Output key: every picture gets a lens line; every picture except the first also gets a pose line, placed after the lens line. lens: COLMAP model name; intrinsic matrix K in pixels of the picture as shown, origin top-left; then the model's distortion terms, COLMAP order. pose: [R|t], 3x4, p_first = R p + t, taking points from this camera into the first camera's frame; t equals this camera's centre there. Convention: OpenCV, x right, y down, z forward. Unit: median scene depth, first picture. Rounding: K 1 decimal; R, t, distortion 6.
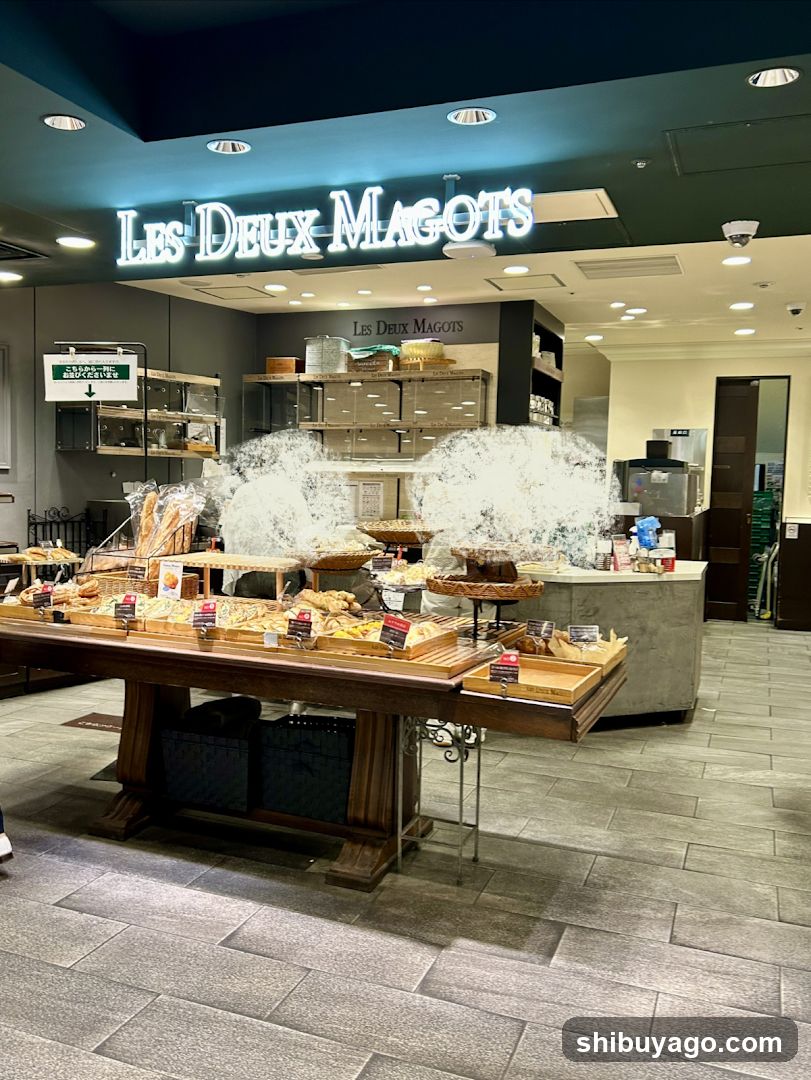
lens RADIAL K [[990.0, 0, 327.0], [0, 990.0, 542.3], [0, 0, 1]] dist [0.075628, -0.009597]
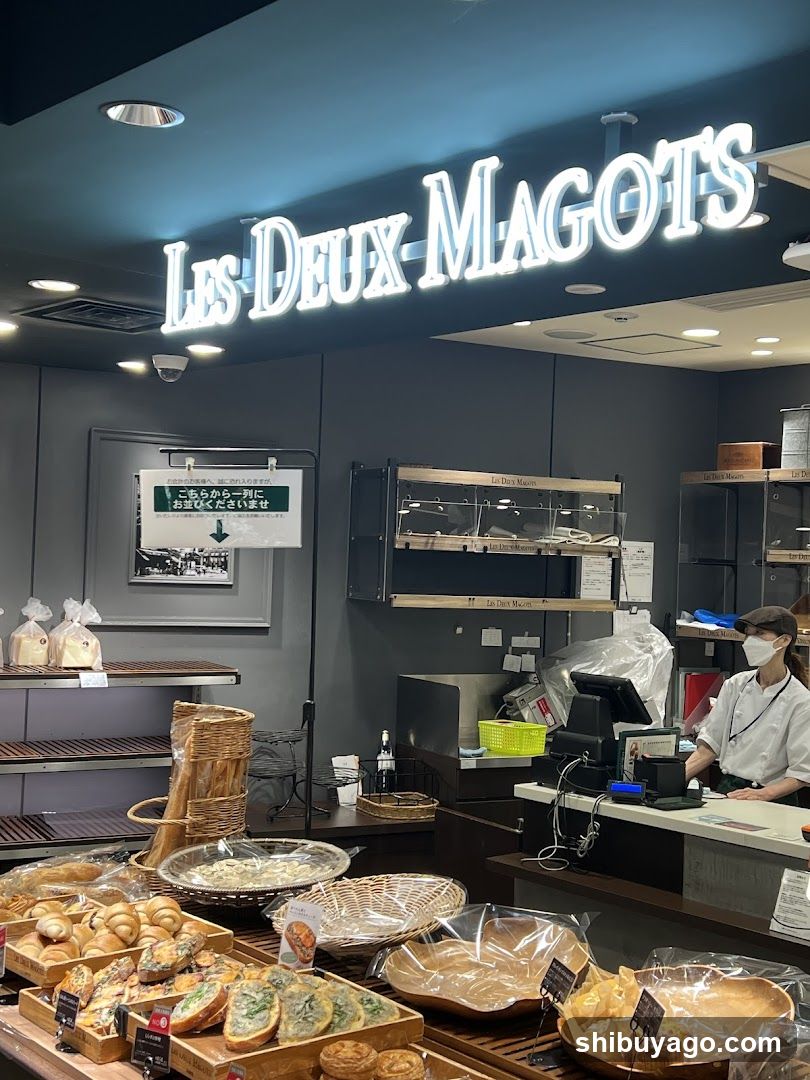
lens RADIAL K [[1395.4, 0, 405.0], [0, 1395.4, 540.0], [0, 0, 1]] dist [0.090229, 0.022651]
pose [[0.900989, 0.005807, -0.433803, 0.289805], [-0.048322, 0.995032, -0.087043, -0.094386], [0.431142, 0.099387, 0.896794, 0.342808]]
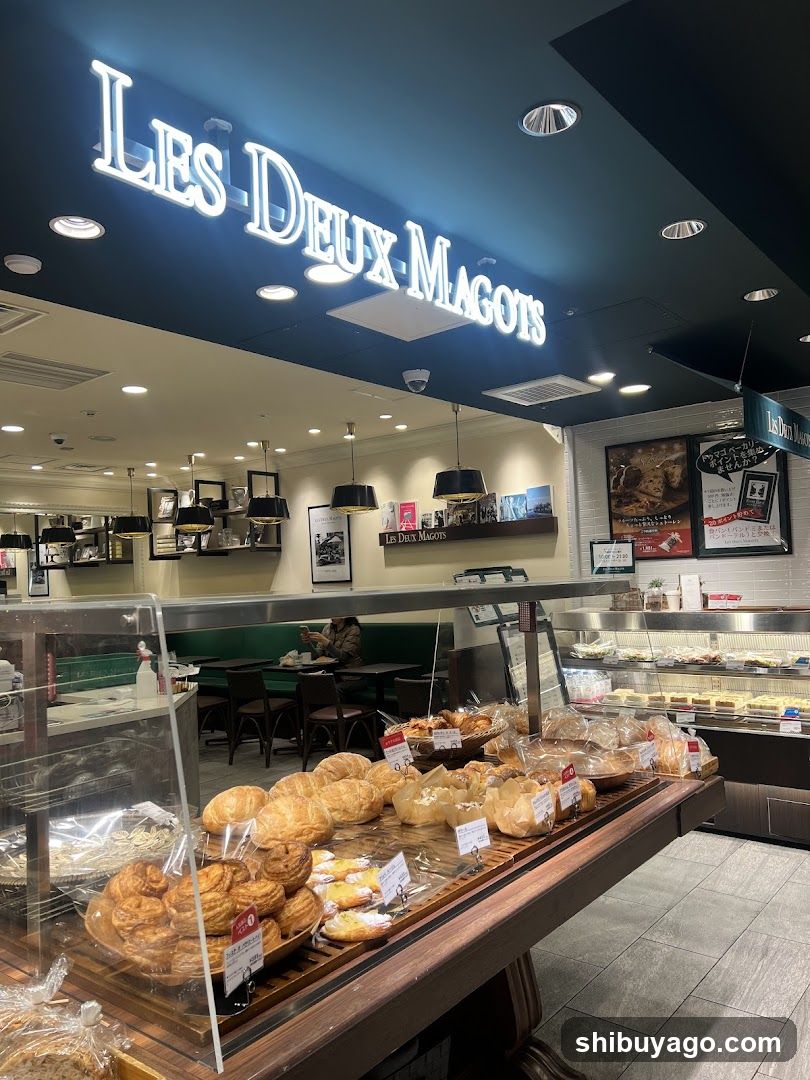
lens RADIAL K [[819.1, 0, 392.4], [0, 819.1, 534.4], [0, 0, 1]] dist [0.019572, -0.001269]
pose [[0.269975, 0.019251, 0.962675, -0.549704], [0.115465, 0.991938, -0.052217, -0.080320], [-0.955919, 0.125252, 0.265576, 0.820866]]
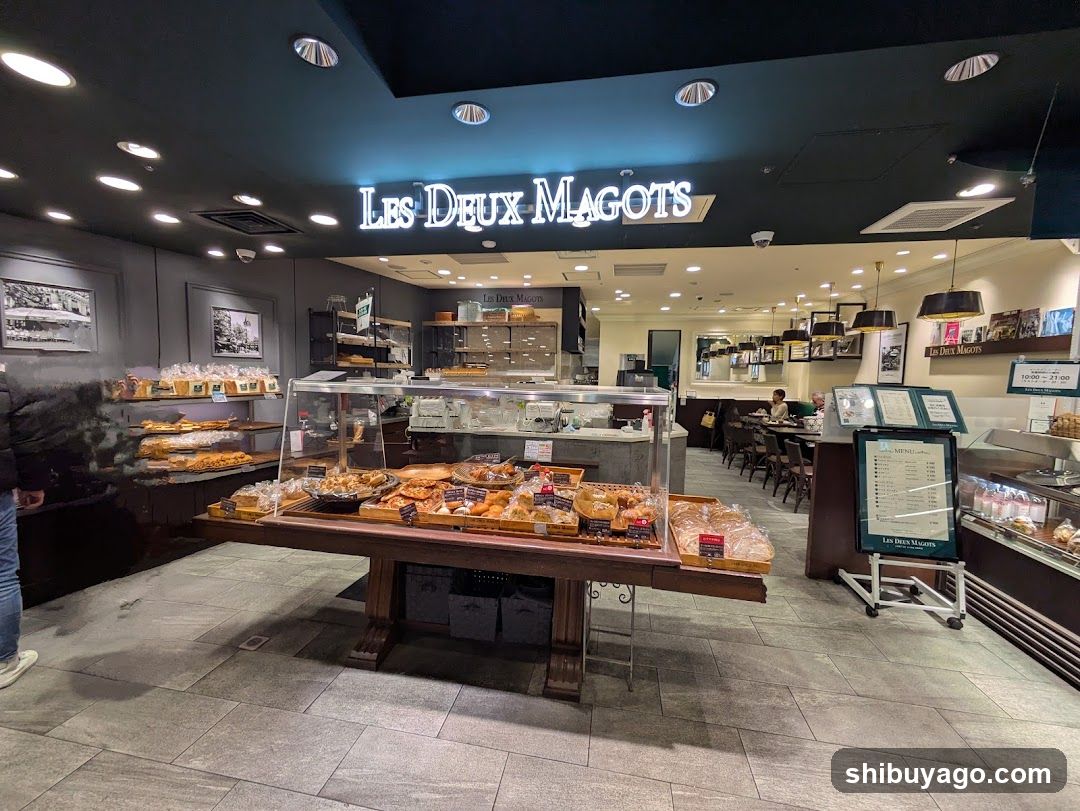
lens RADIAL K [[426.9, 0, 540.0], [0, 426.9, 405.5], [0, 0, 1]] dist [0.006344, 0.000049]
pose [[0.974214, -0.017093, 0.224977, -0.113592], [0.013953, 0.999782, 0.015540, -0.052596], [-0.225193, -0.012000, 0.974240, 0.409689]]
